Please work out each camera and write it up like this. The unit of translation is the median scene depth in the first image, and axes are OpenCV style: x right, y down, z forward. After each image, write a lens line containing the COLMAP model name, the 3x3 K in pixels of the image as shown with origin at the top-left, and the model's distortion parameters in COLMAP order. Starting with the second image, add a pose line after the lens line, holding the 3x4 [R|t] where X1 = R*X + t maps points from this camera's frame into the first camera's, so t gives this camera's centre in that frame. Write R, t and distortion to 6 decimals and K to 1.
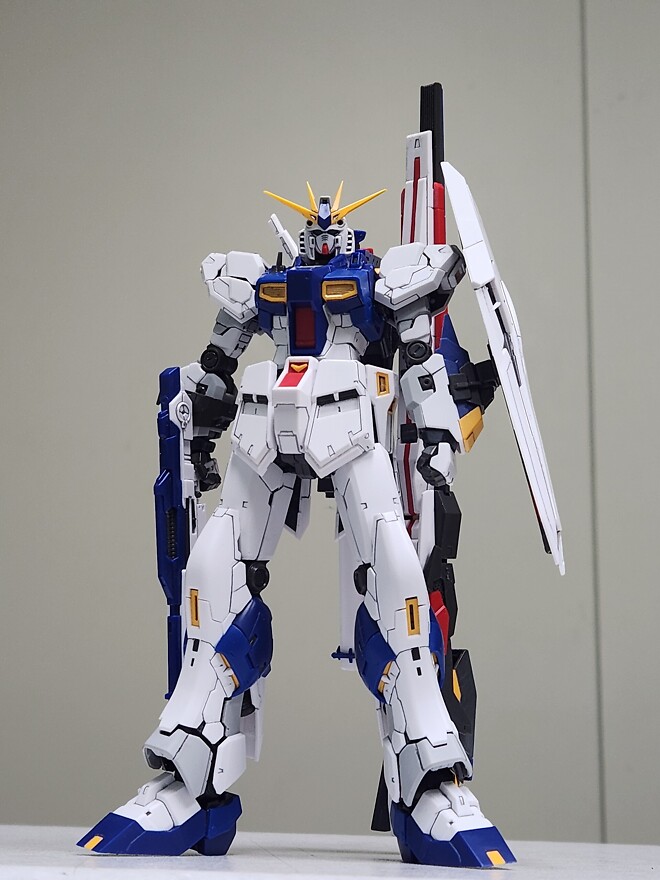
lens RADIAL K [[1628.9, 0, 330.0], [0, 1628.9, 440.0], [0, 0, 1]] dist [0.227217, -2.032029]
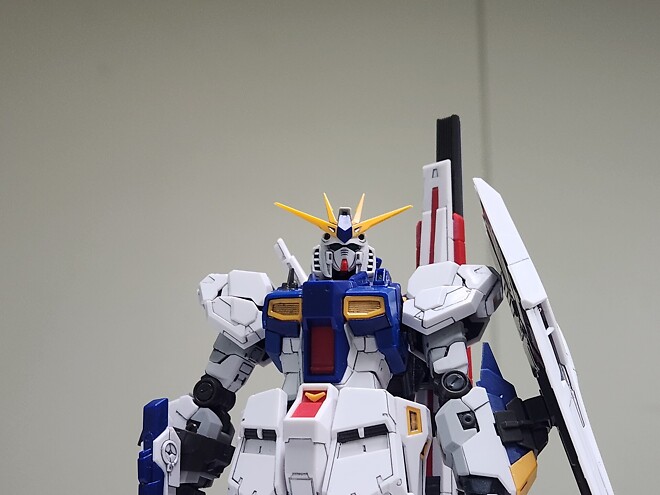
lens RADIAL K [[1221.7, 0, 330.0], [0, 1221.7, 247.5], [0, 0, 1]] dist [0.227217, -2.032029]
pose [[0.998482, 0.032966, 0.044123, -0.040178], [-0.022300, 0.974465, -0.223427, 0.019868], [-0.050362, 0.222104, 0.973721, 0.368498]]
